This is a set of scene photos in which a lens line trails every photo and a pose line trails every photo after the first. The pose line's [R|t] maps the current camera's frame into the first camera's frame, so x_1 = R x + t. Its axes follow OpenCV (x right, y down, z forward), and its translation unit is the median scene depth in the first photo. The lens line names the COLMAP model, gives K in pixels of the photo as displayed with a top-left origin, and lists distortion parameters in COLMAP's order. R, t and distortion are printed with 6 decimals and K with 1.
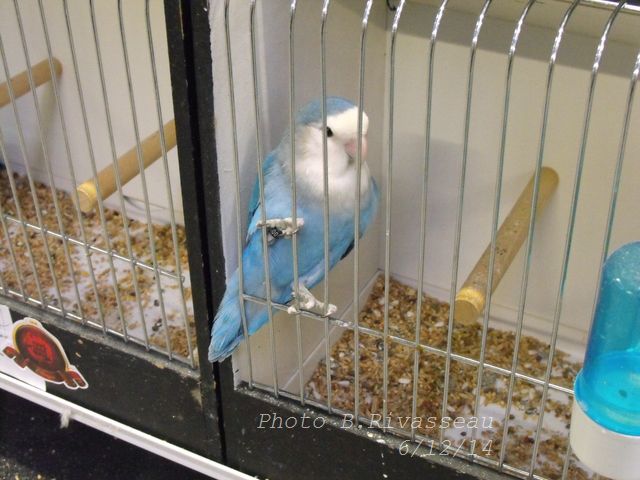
lens RADIAL K [[966.2, 0, 320.0], [0, 966.2, 240.0], [0, 0, 1]] dist [-0.042123, -0.015349]
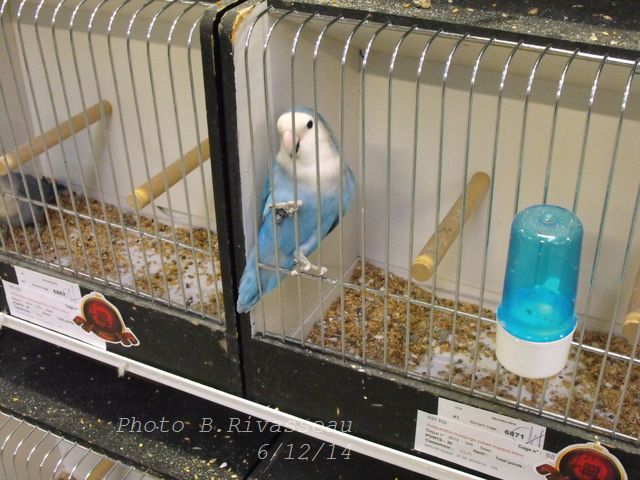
lens RADIAL K [[849.9, 0, 320.0], [0, 849.9, 240.0], [0, 0, 1]] dist [-0.021084, -0.033593]
pose [[0.999704, -0.018784, 0.015483, -0.009075], [0.019476, 0.998759, -0.045835, 0.069621], [-0.014603, 0.046123, 0.998829, -0.176046]]
